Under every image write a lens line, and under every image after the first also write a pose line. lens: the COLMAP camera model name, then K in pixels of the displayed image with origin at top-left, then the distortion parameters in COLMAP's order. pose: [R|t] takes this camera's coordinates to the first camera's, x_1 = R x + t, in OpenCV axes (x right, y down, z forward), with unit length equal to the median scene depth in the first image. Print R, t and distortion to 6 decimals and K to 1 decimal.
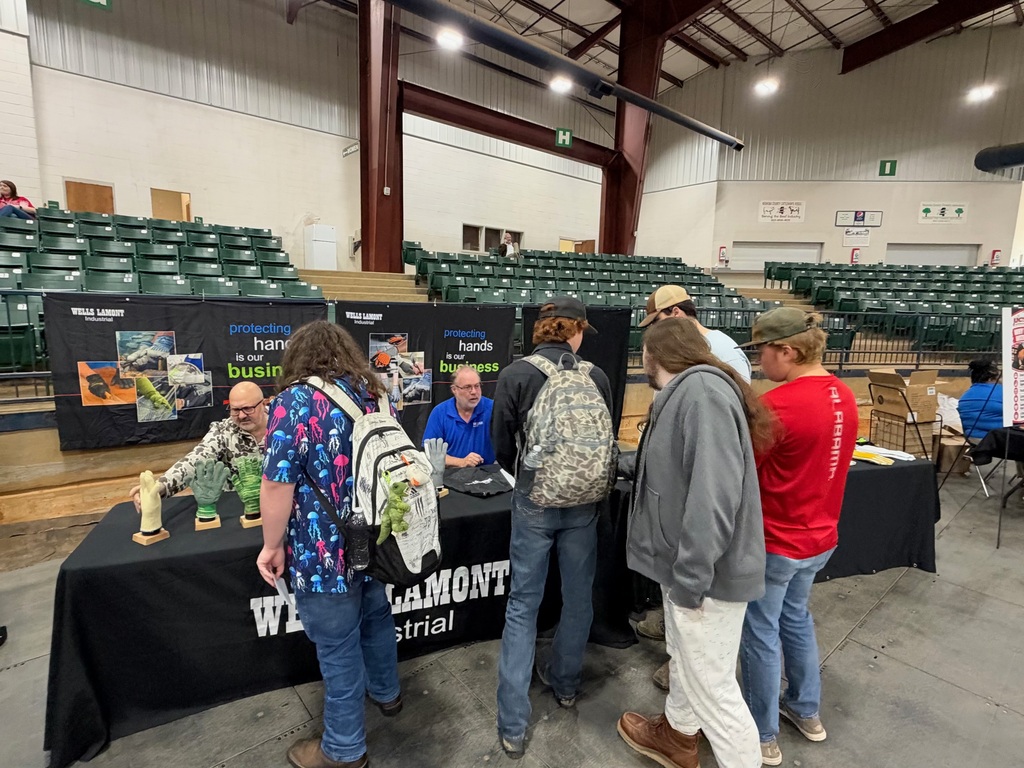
lens RADIAL K [[518.7, 0, 507.3], [0, 518.7, 381.7], [0, 0, 1]] dist [0.004513, -0.000333]
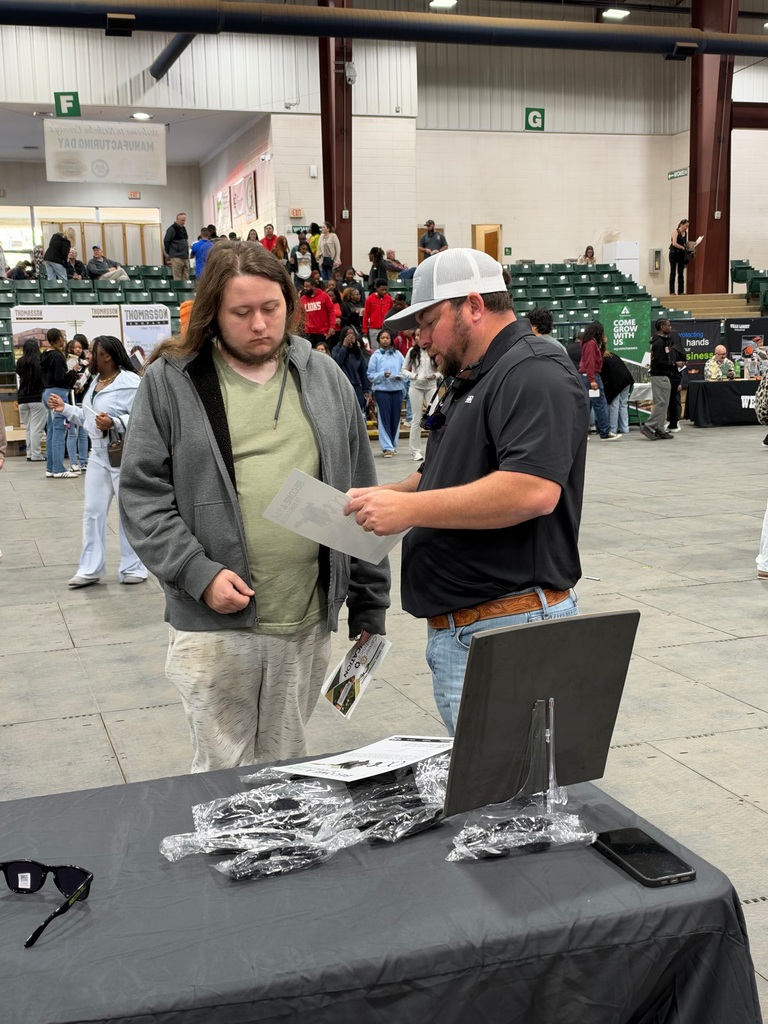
lens RADIAL K [[1224.5, 0, 384.0], [0, 1224.5, 512.0], [0, 0, 1]] dist [0.282437, -0.654914]
pose [[0.928246, 0.007613, -0.371888, 0.100385], [-0.009271, 0.999953, -0.002671, 0.270993], [0.371851, 0.005927, 0.928274, -1.748467]]
